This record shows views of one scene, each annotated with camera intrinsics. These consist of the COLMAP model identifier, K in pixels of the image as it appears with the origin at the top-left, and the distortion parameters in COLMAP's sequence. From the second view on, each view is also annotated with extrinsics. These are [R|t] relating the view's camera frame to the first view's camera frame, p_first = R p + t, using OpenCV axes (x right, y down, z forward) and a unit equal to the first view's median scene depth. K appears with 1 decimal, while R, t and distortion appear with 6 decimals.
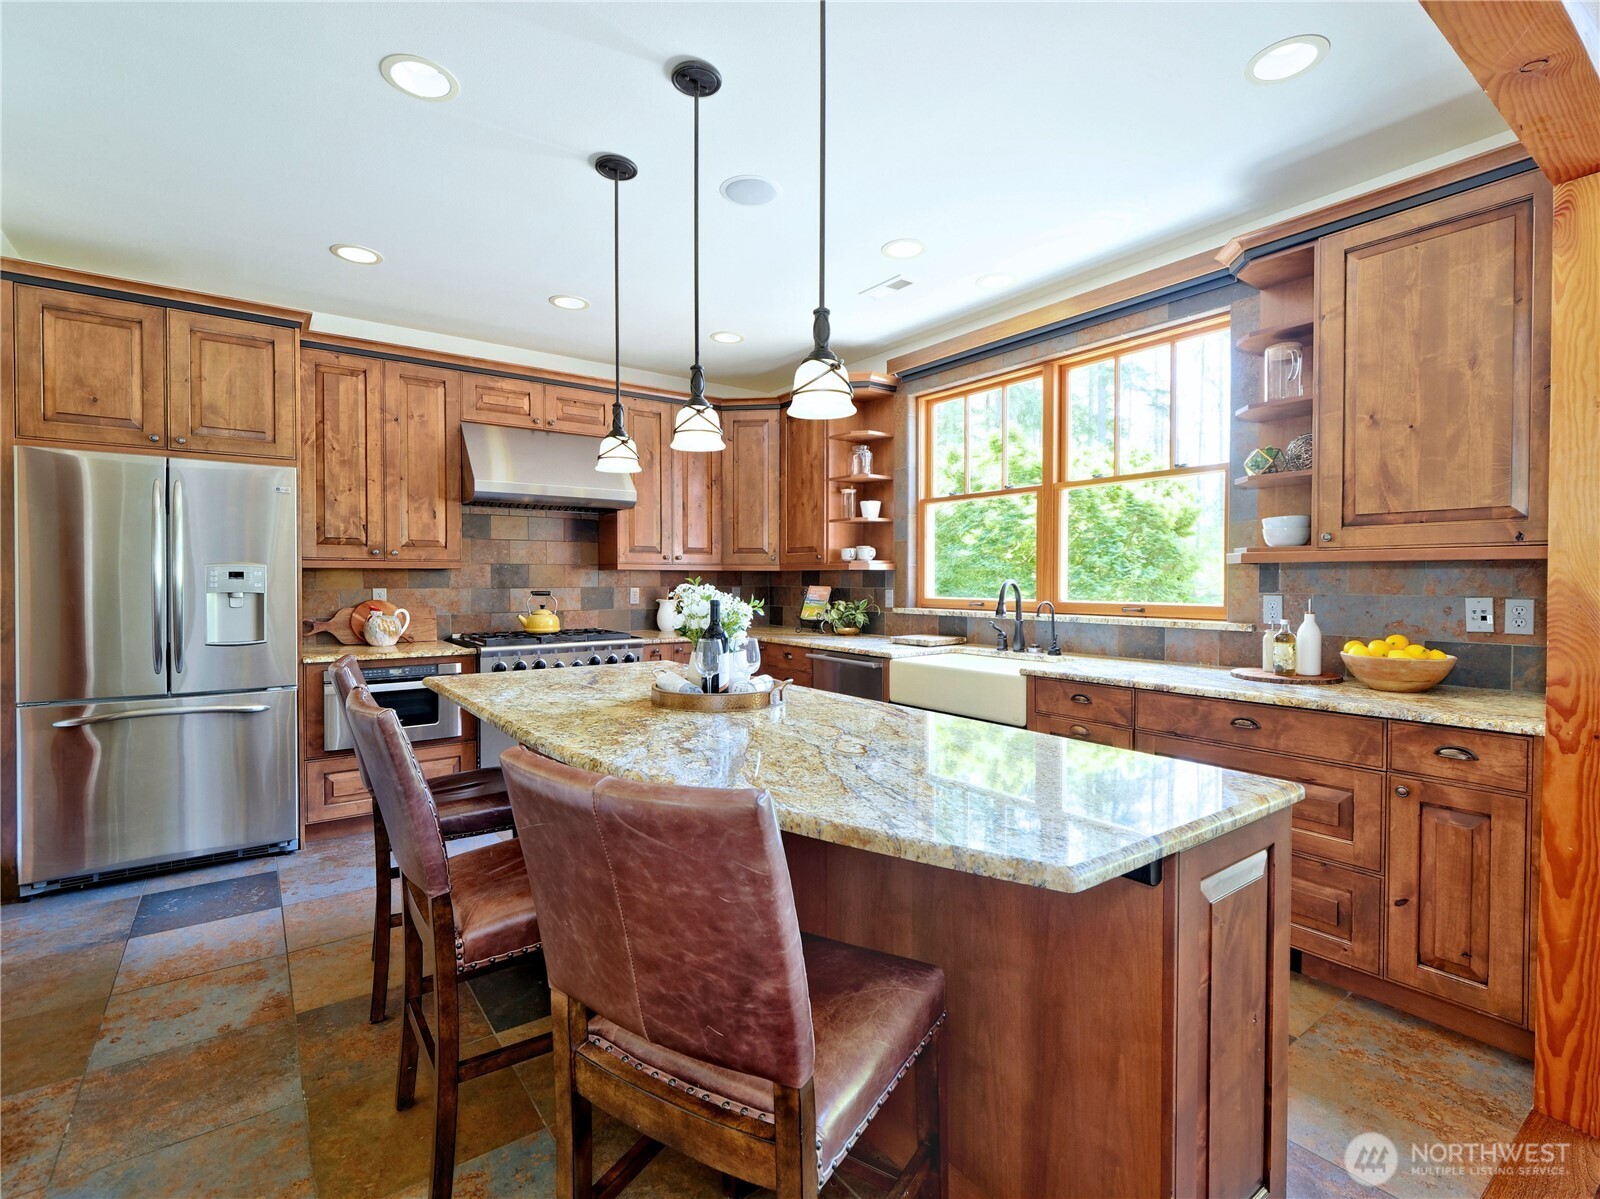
lens RADIAL K [[760.2, 0, 800.0], [0, 760.2, 599.5], [0, 0, 1]] dist [0.001470, -0.000546]
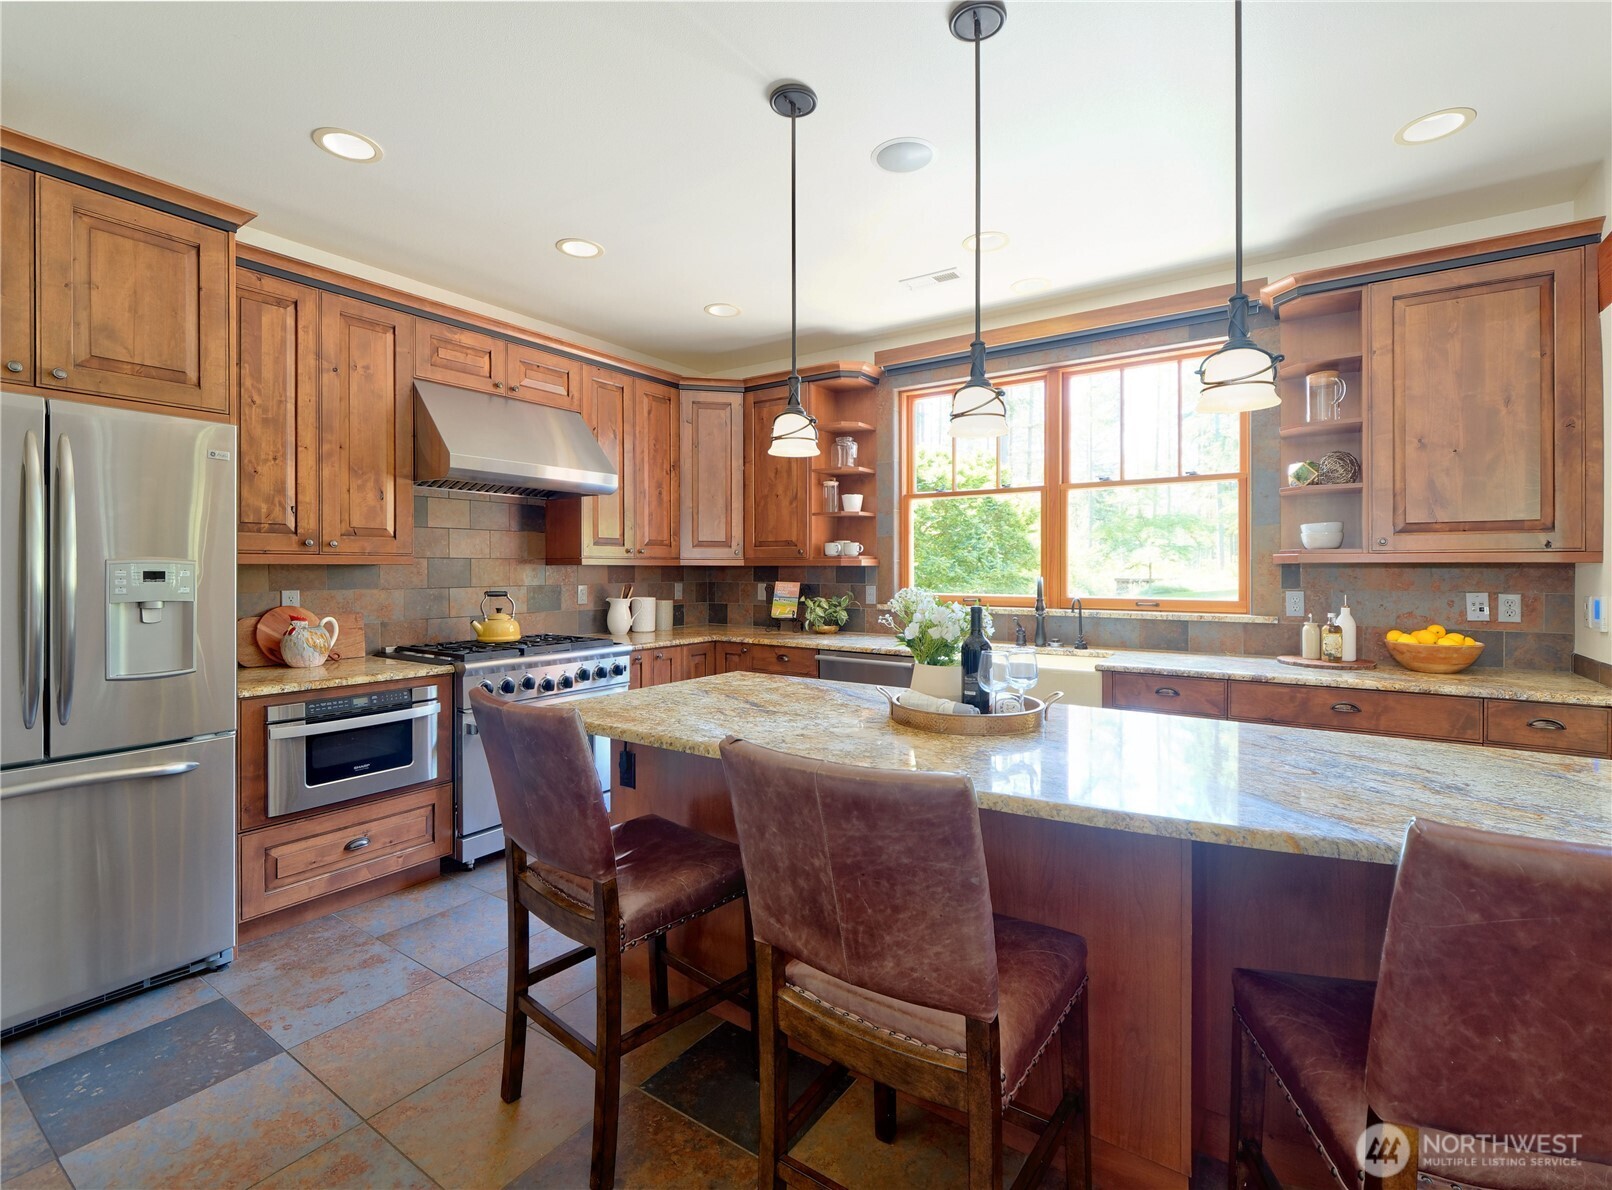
lens RADIAL K [[752.7, 0, 800.1], [0, 752.7, 578.1], [0, 0, 1]] dist [-0.001798, 0.000877]
pose [[0.944649, -0.004613, 0.328050, -0.364838], [0.009338, 0.999874, -0.012828, -0.014244], [-0.327949, 0.015182, 0.944573, 0.147279]]
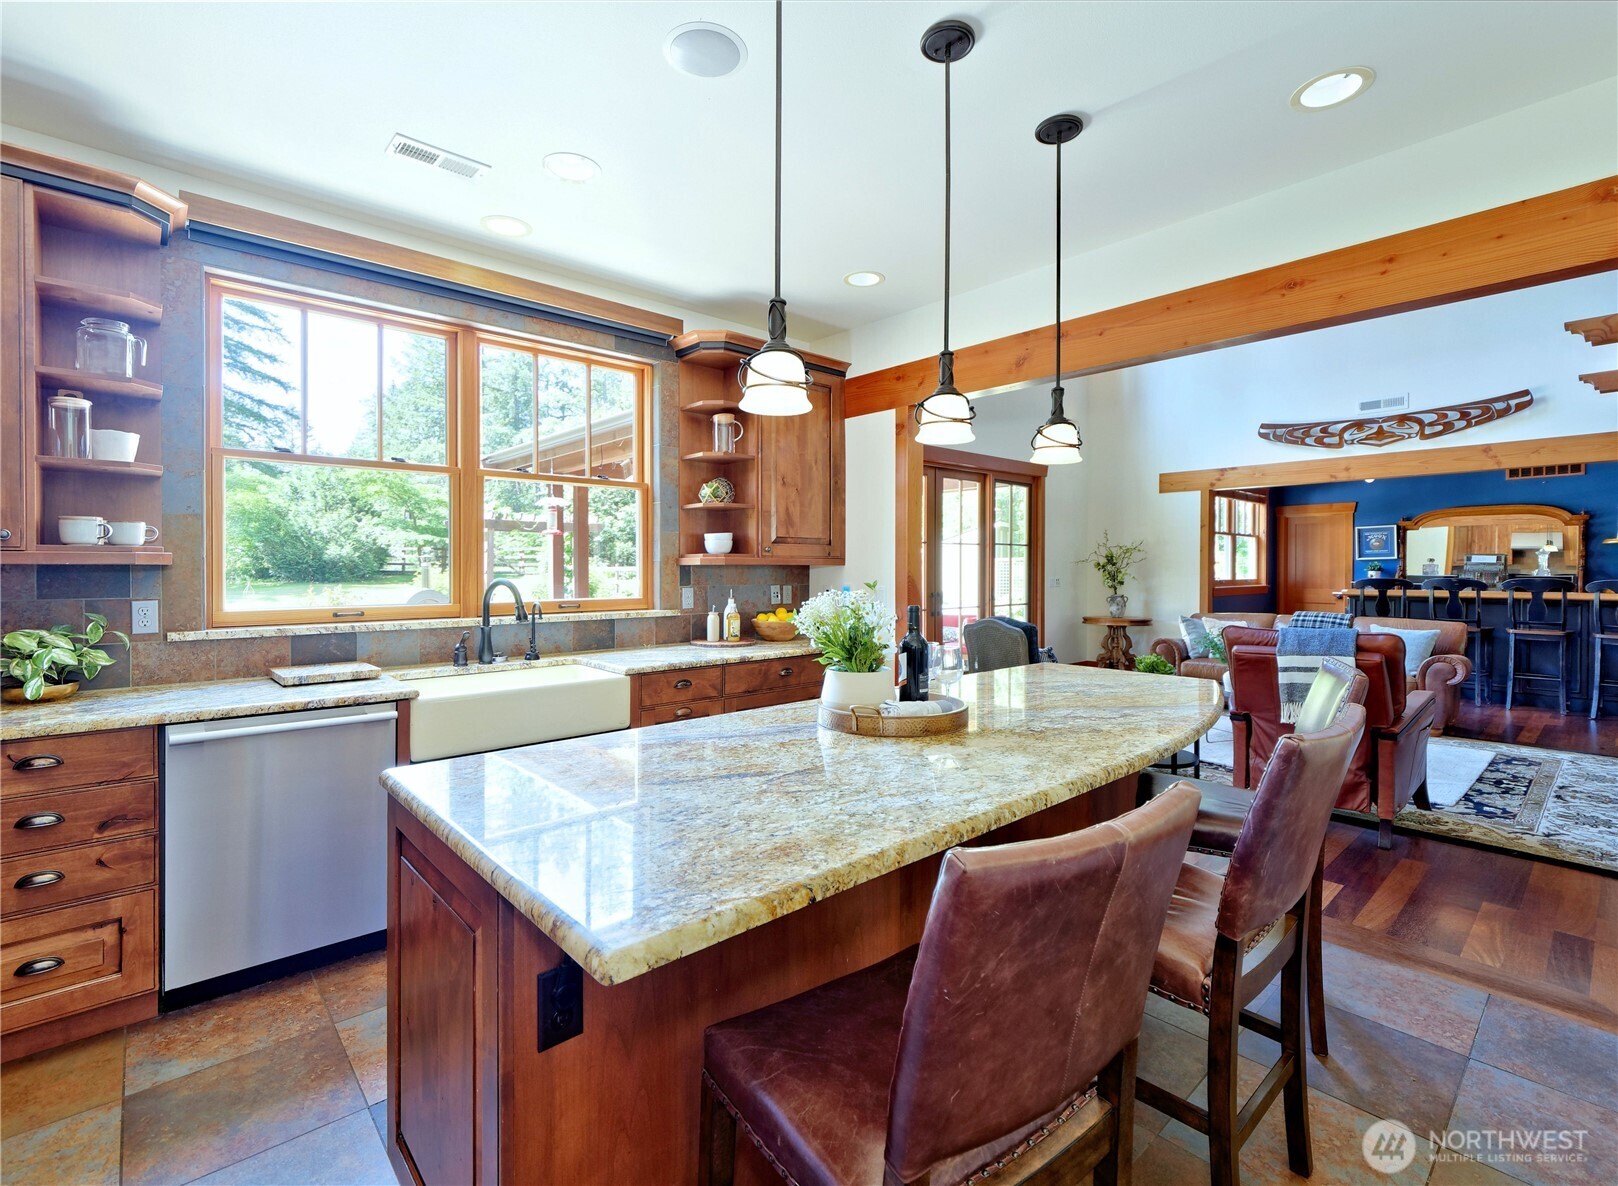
lens RADIAL K [[739.7, 0, 845.6], [0, 739.7, 573.5], [0, 0, 1]] dist [0.000639, 0.000347]
pose [[-0.132316, -0.005913, 0.991190, -0.602747], [0.028758, 0.999538, 0.009802, -0.029333], [-0.990790, 0.029802, -0.132084, 0.731092]]
